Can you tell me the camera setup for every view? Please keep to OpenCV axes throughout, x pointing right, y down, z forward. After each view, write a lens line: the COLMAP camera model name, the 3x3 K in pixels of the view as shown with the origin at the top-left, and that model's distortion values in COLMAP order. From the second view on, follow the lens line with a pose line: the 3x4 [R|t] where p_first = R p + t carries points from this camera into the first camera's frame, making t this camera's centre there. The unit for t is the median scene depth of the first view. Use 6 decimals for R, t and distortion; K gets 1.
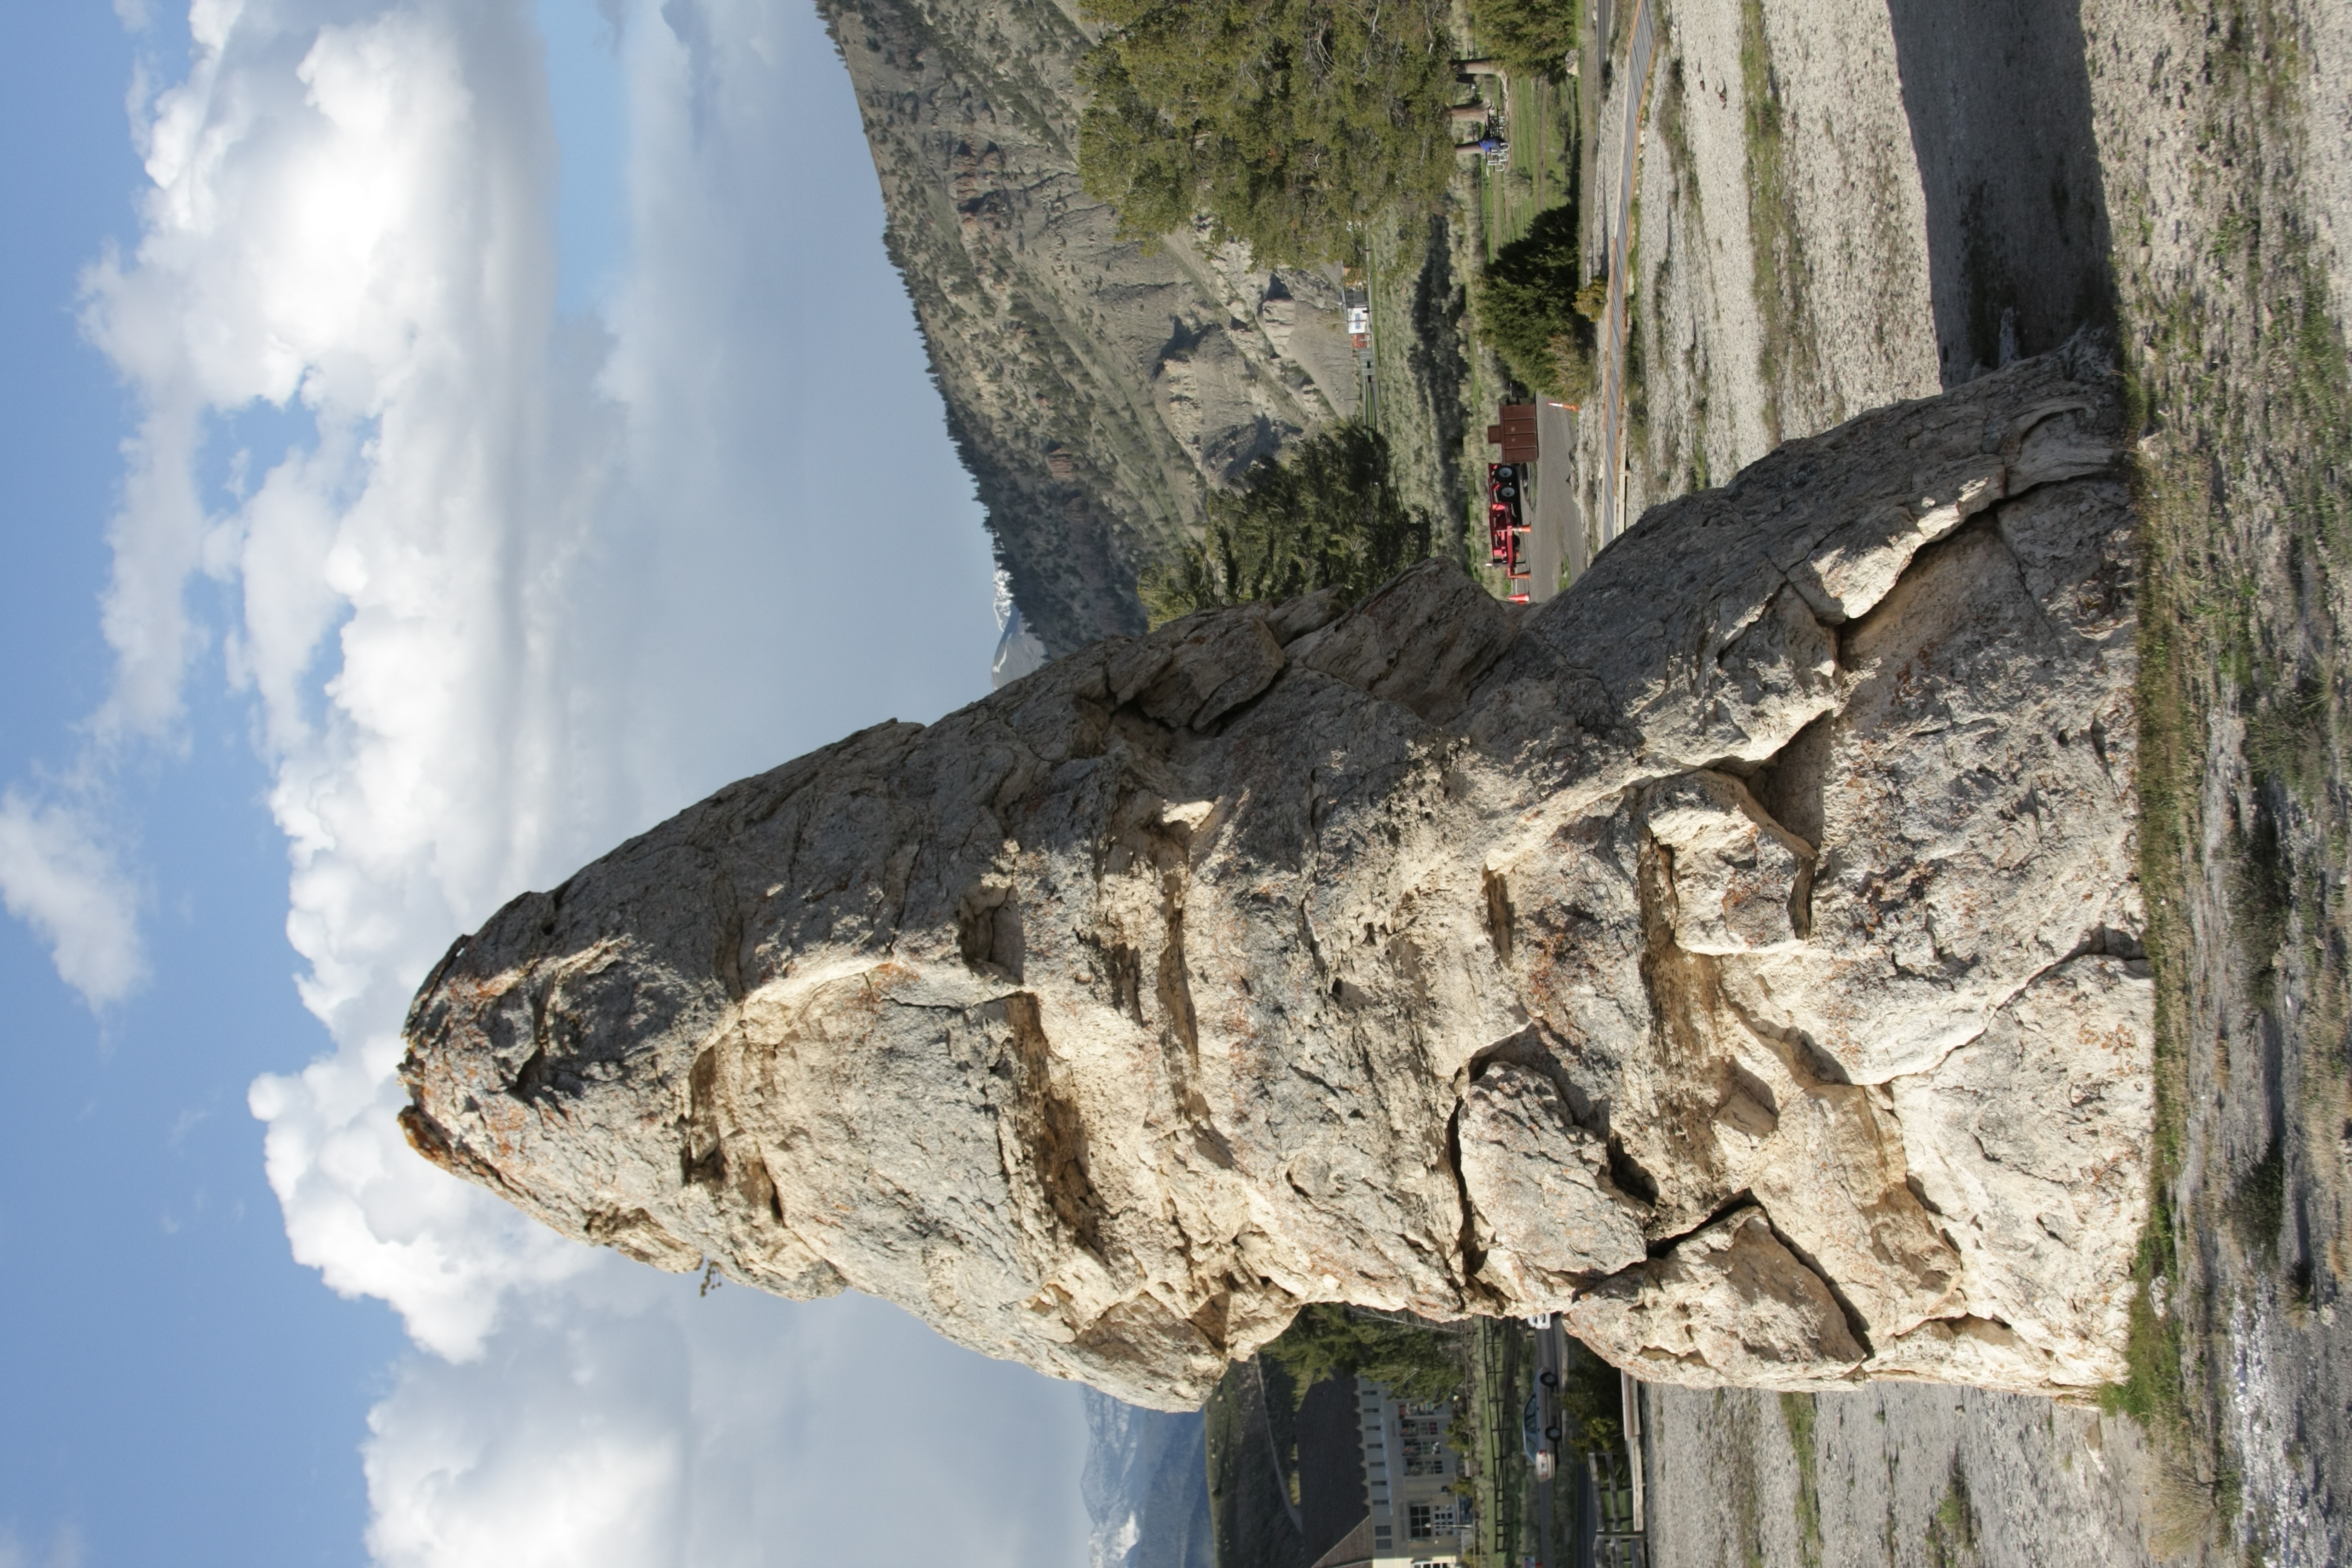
lens RADIAL K [[4378.1, 0, 1176.4], [0, 4378.1, 784.1], [0, 0, 1]] dist [-0.057680, 0.000000]
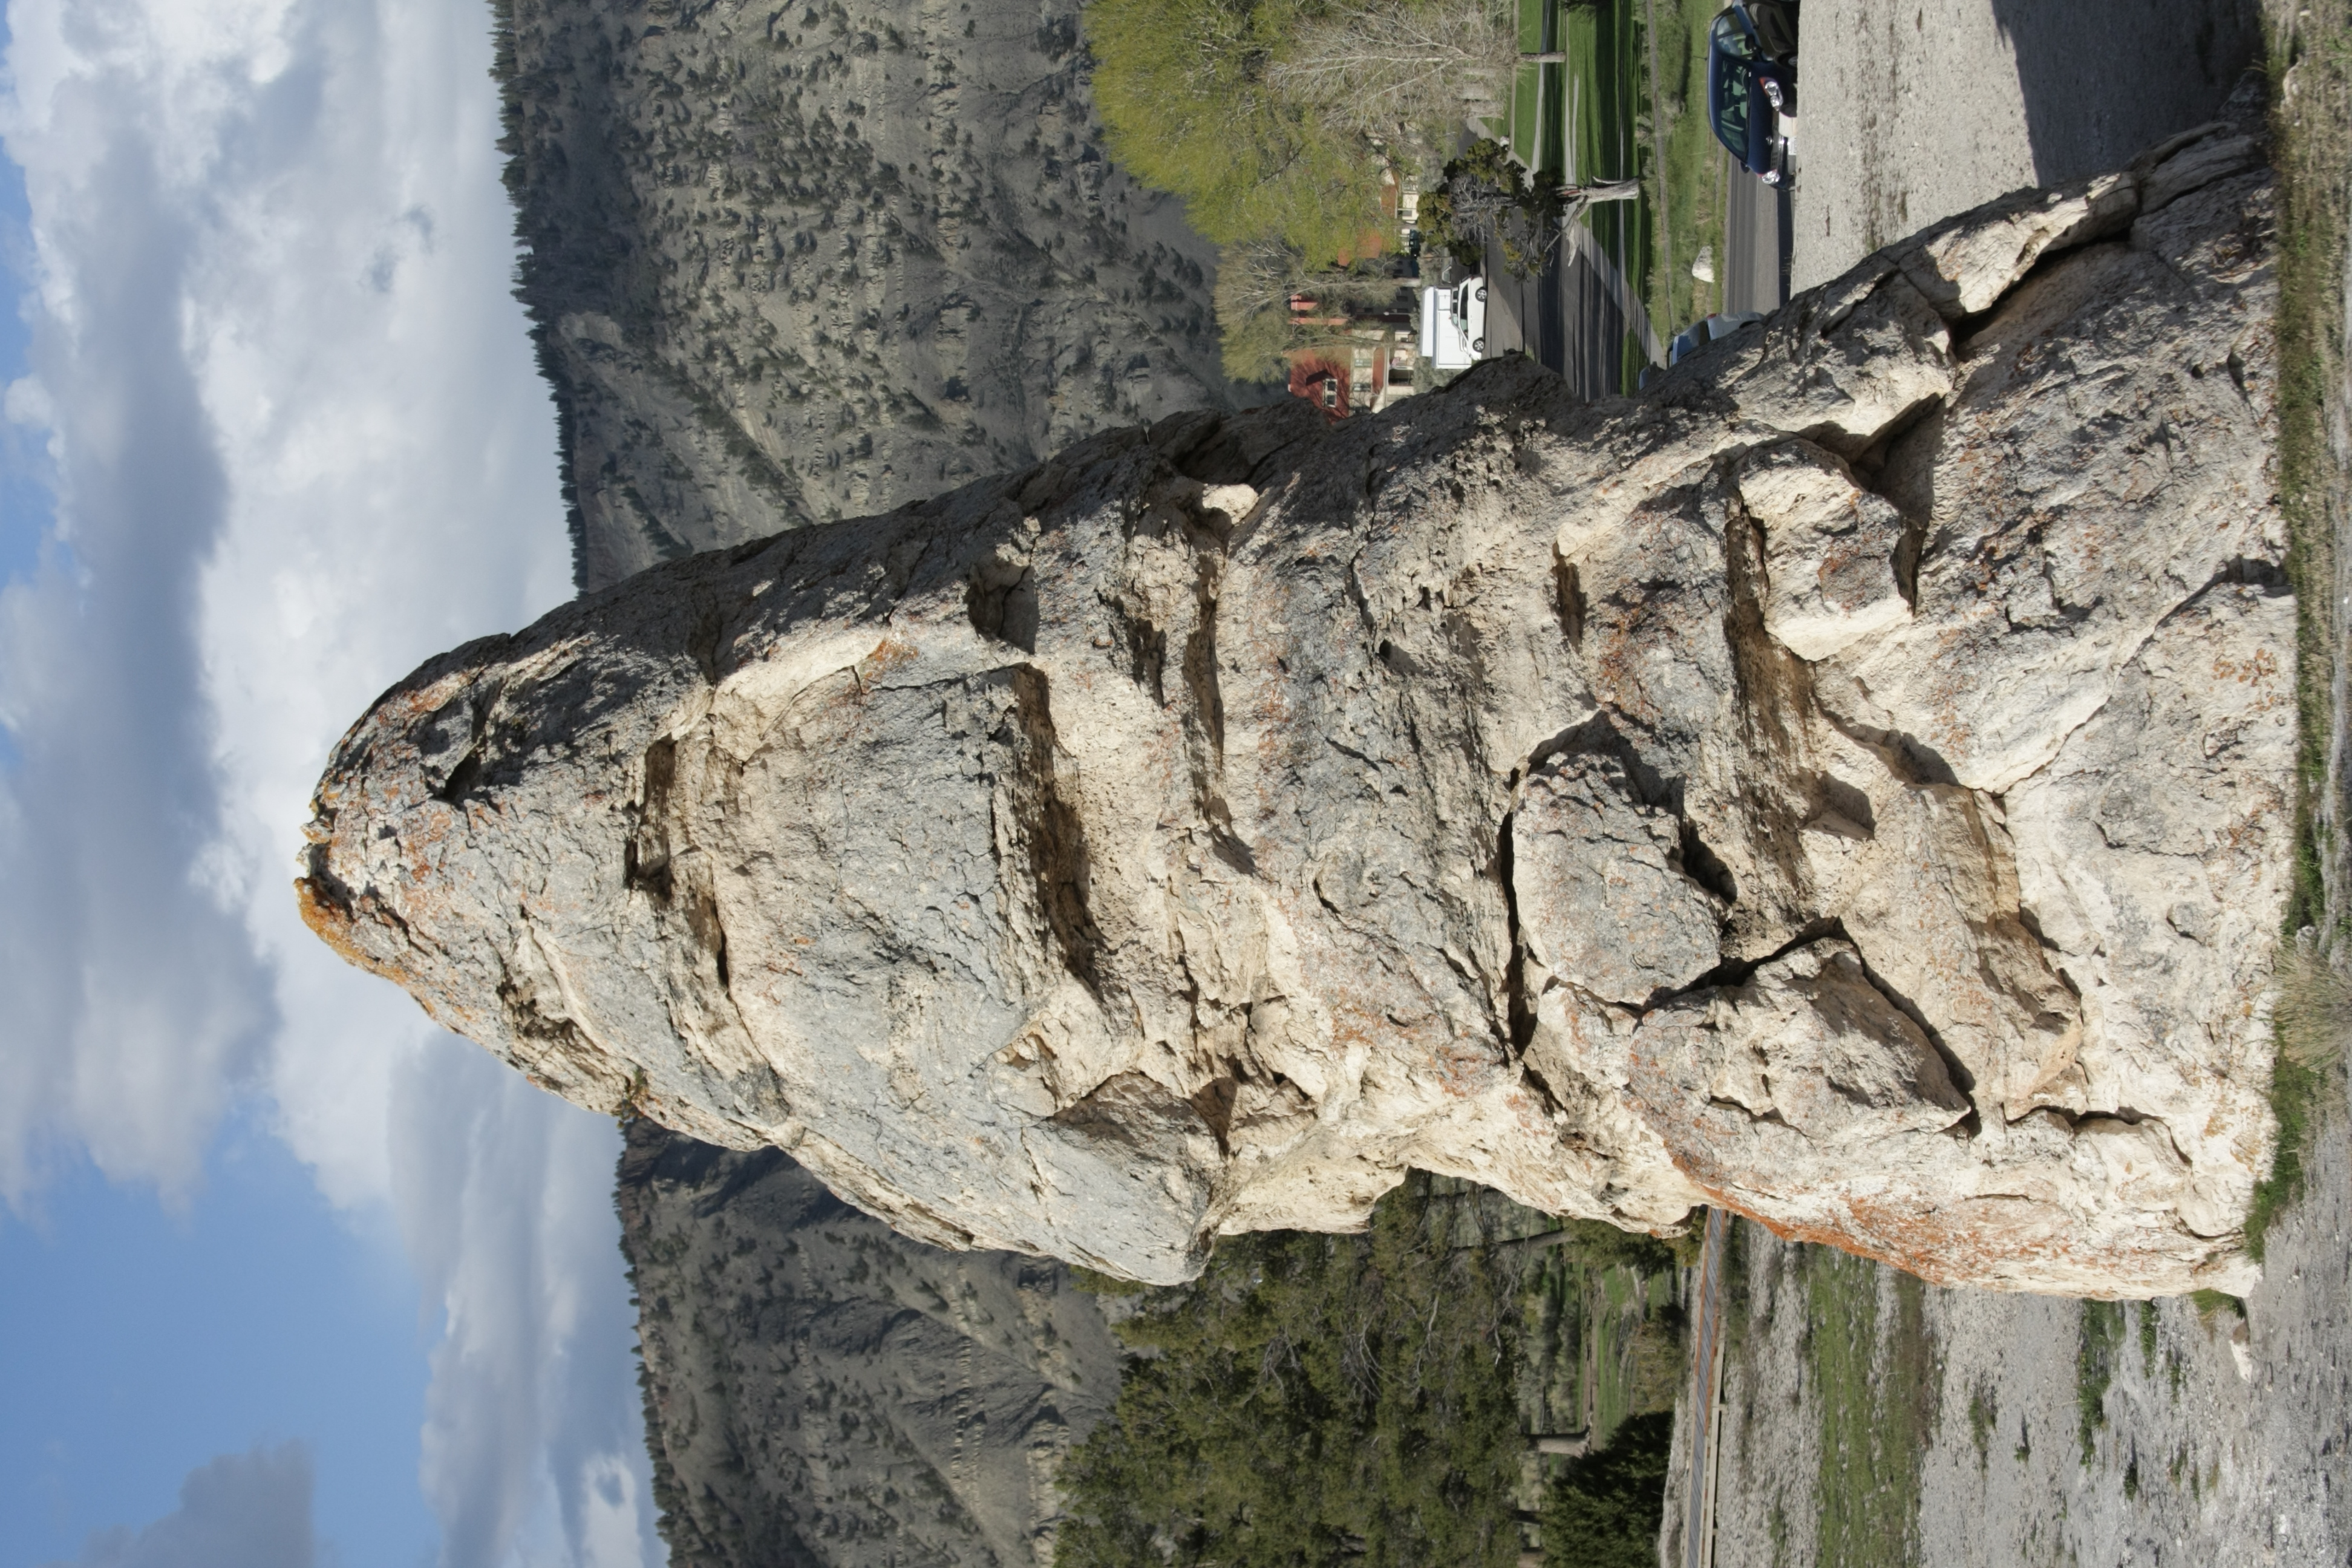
lens RADIAL K [[5628.6, 0, 1177.7], [0, 5628.6, 783.8], [0, 0, 1]] dist [0.063975, 0.000000]
pose [[0.997316, 0.072440, -0.010651, 0.008547], [-0.071221, 0.926033, -0.370661, 0.498014], [-0.016987, 0.370425, 0.928707, -0.058715]]
